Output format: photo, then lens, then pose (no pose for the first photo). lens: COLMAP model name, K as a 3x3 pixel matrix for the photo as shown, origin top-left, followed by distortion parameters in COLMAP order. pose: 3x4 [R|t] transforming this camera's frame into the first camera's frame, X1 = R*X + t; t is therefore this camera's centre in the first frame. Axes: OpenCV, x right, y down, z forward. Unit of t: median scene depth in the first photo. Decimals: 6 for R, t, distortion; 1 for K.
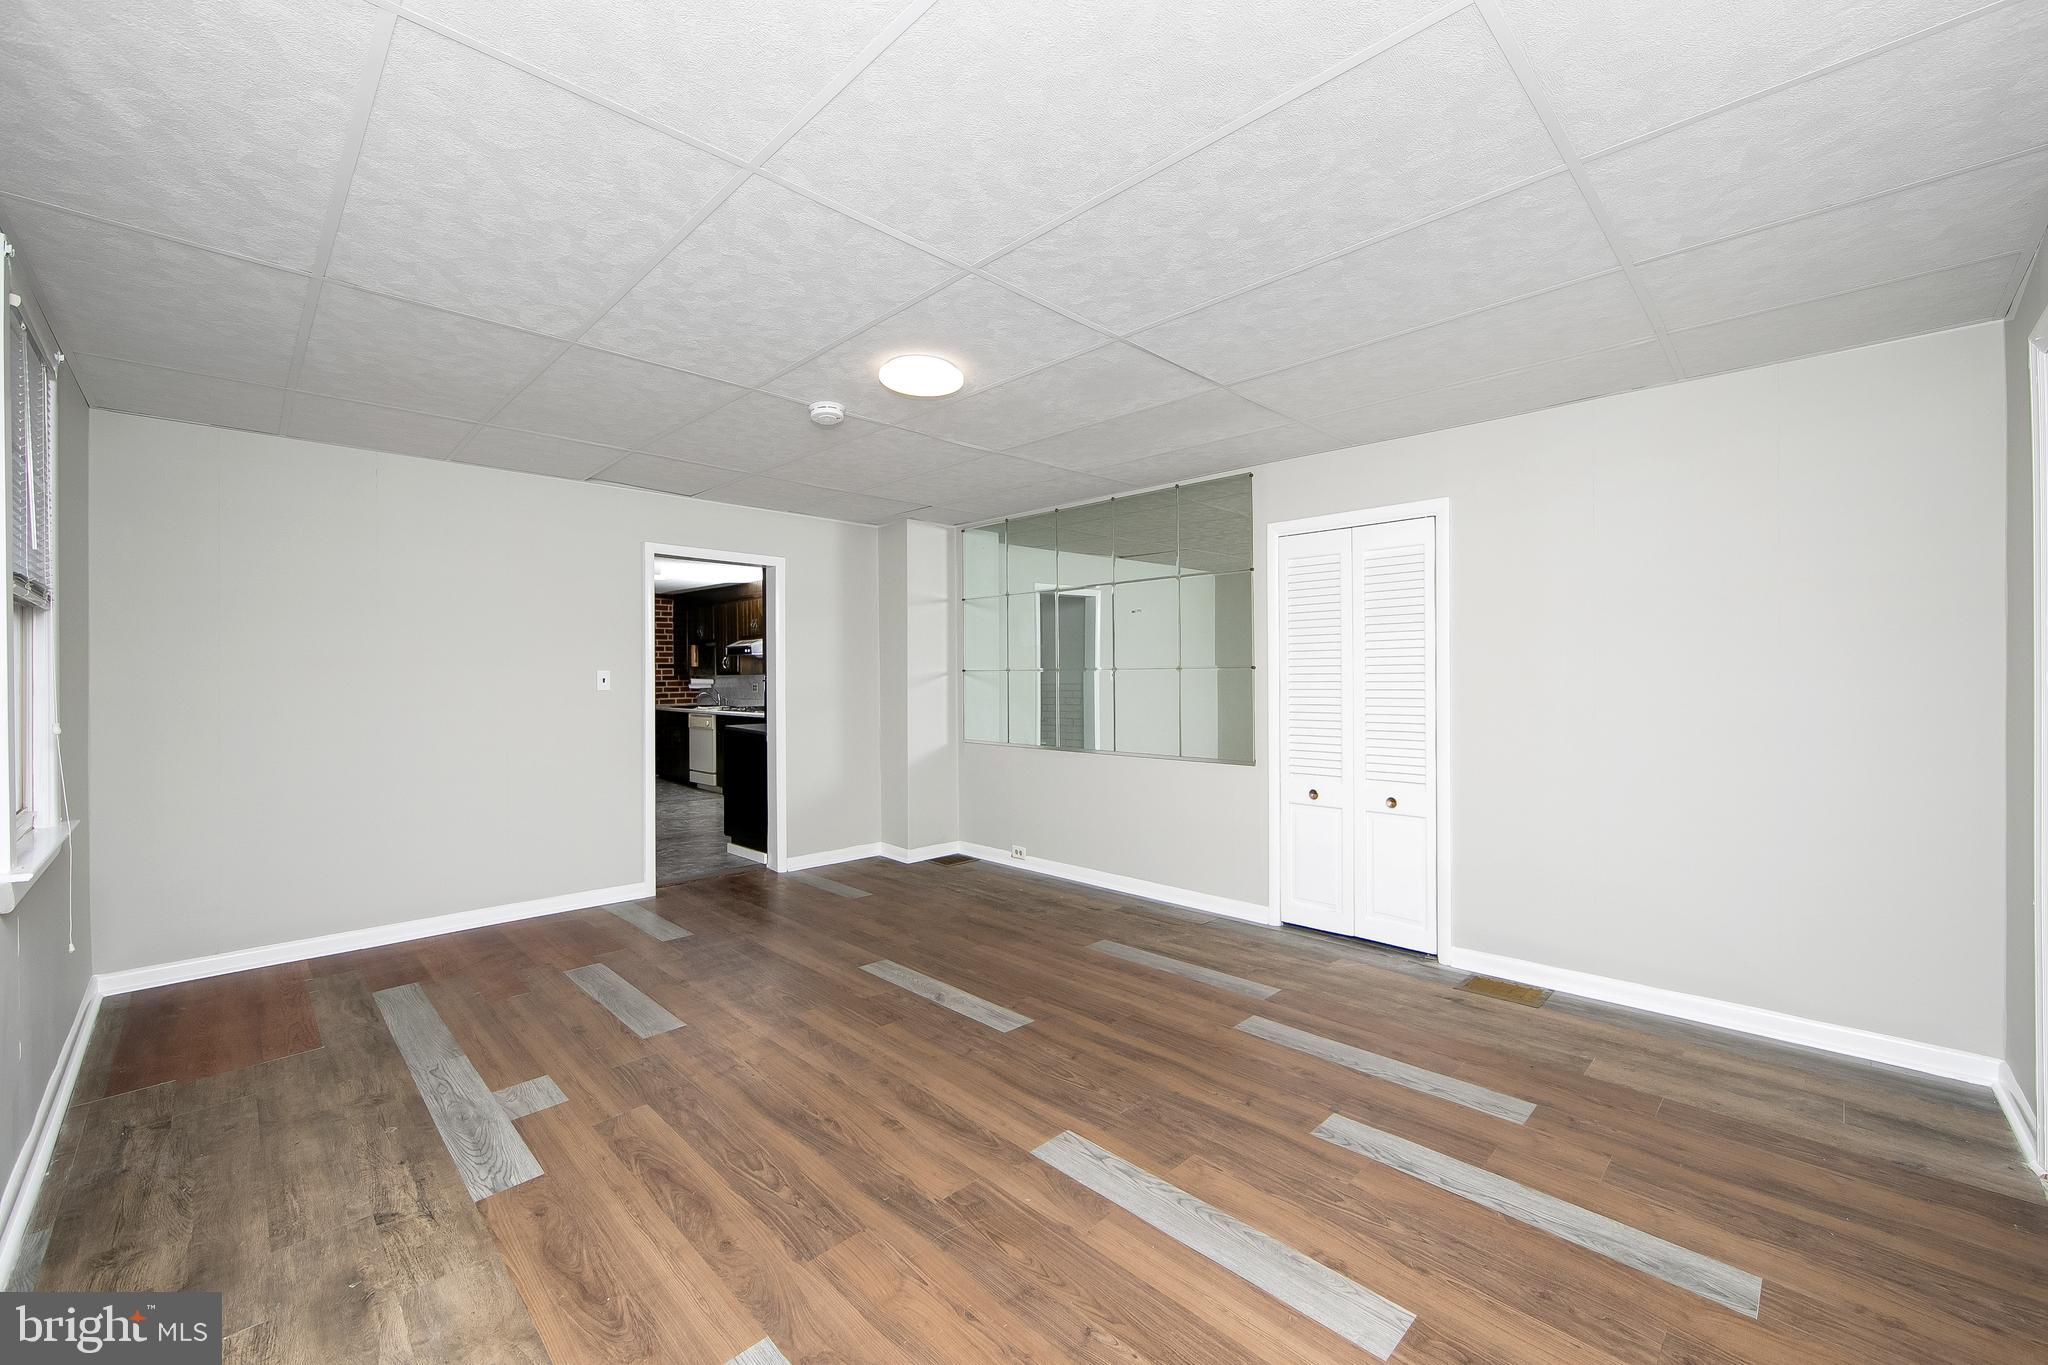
lens RADIAL K [[791.6, 0, 1021.7], [0, 791.6, 666.7], [0, 0, 1]] dist [-0.009322, 0.000681]
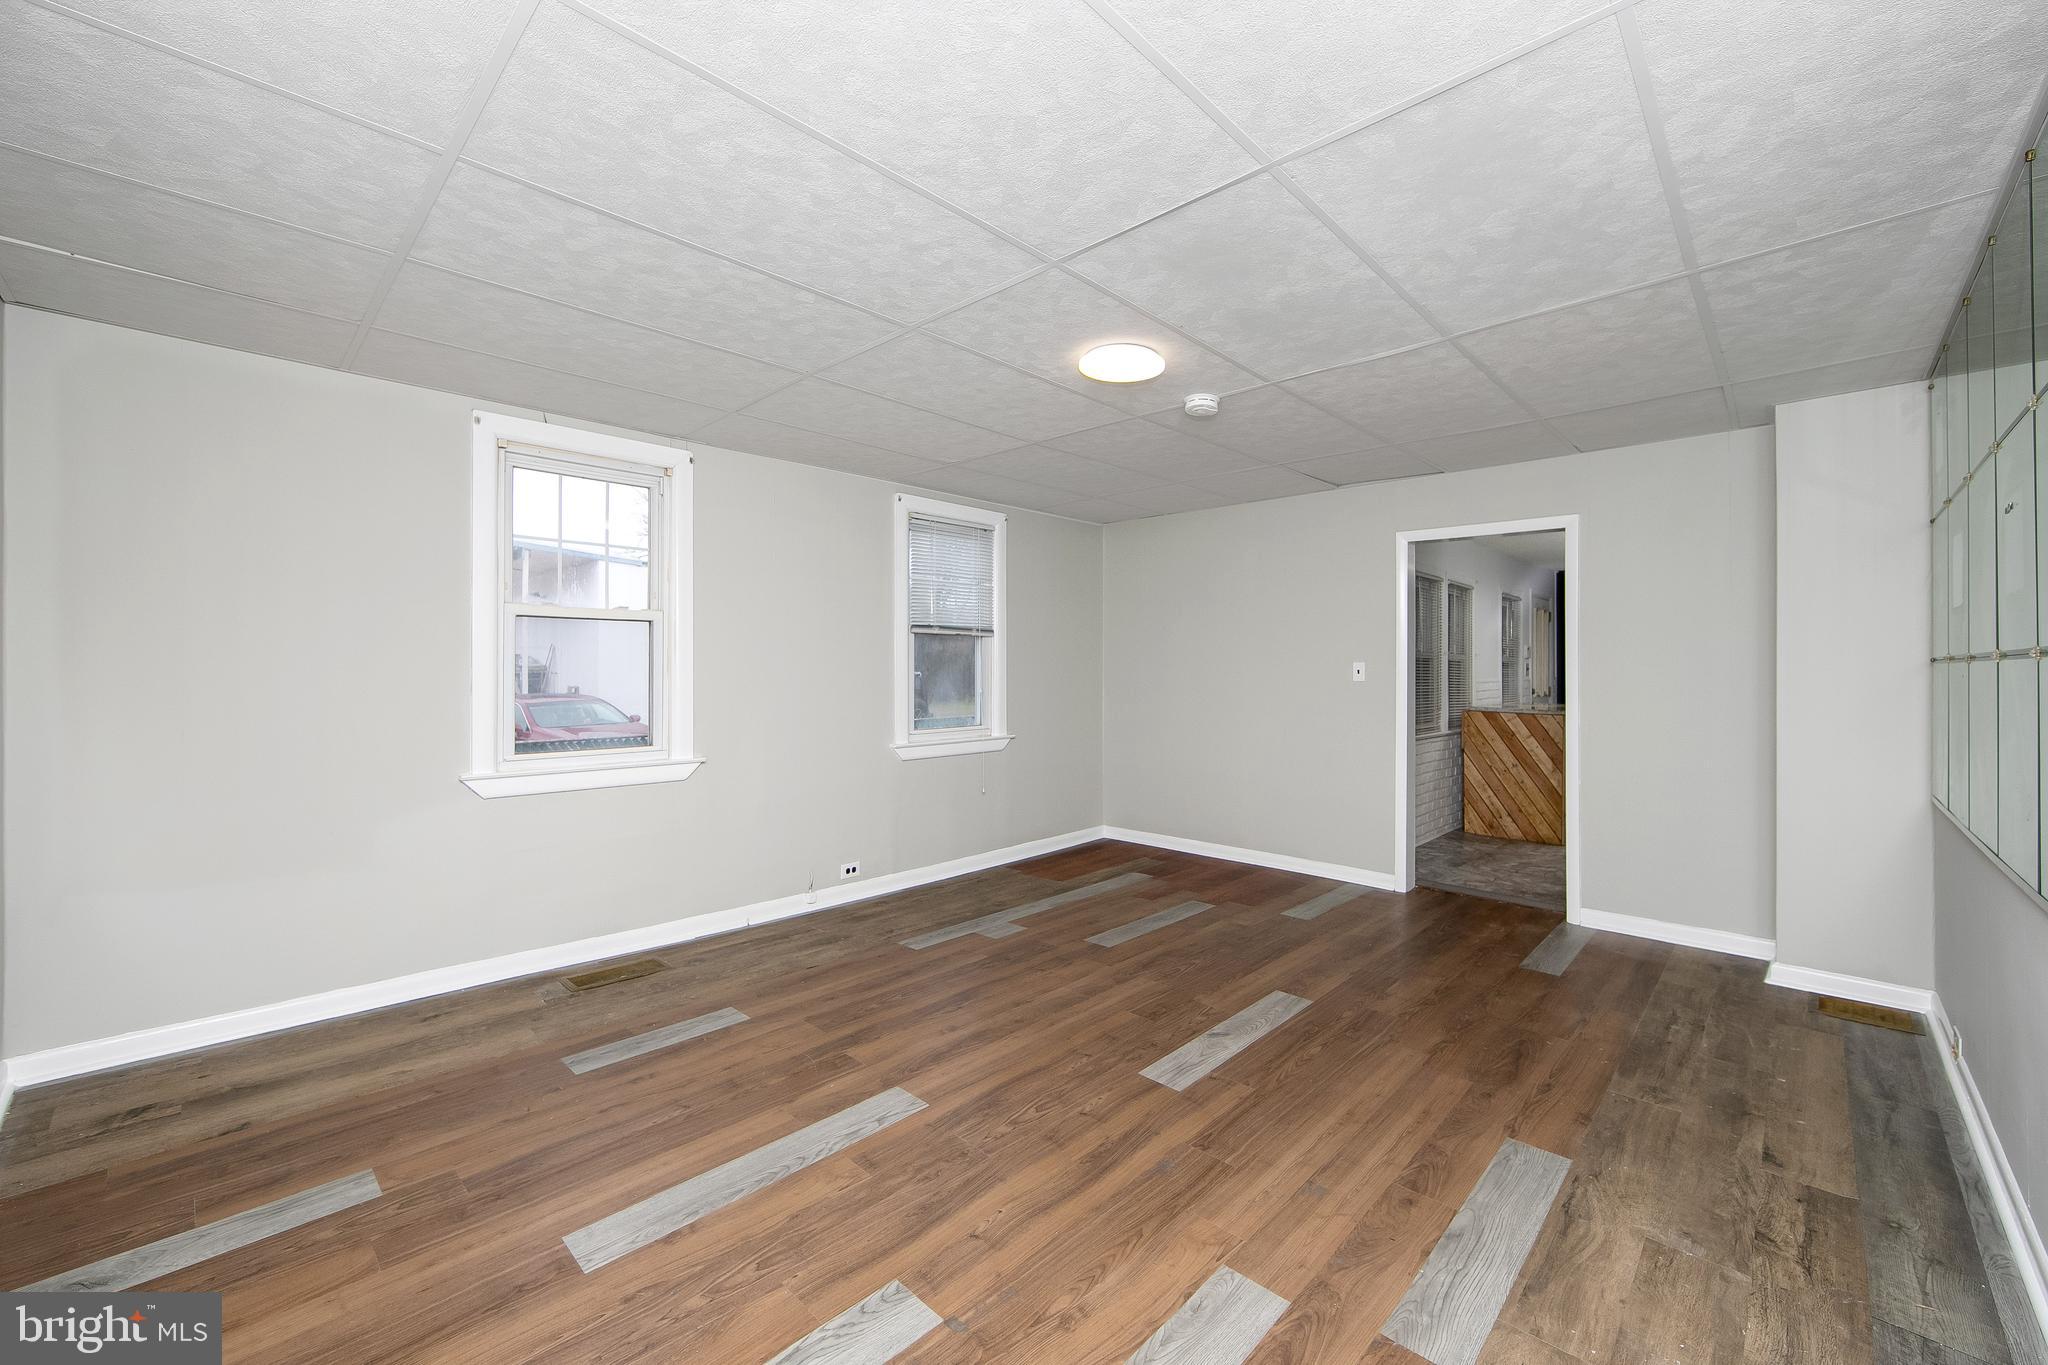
lens RADIAL K [[791.6, 0, 1023.2], [0, 791.6, 685.2], [0, 0, 1]] dist [-0.009322, 0.000681]
pose [[0.057195, 0.026353, -0.998015, 0.942538], [0.010433, 0.999581, 0.026992, 0.001055], [0.998309, -0.011956, 0.056896, 0.918532]]
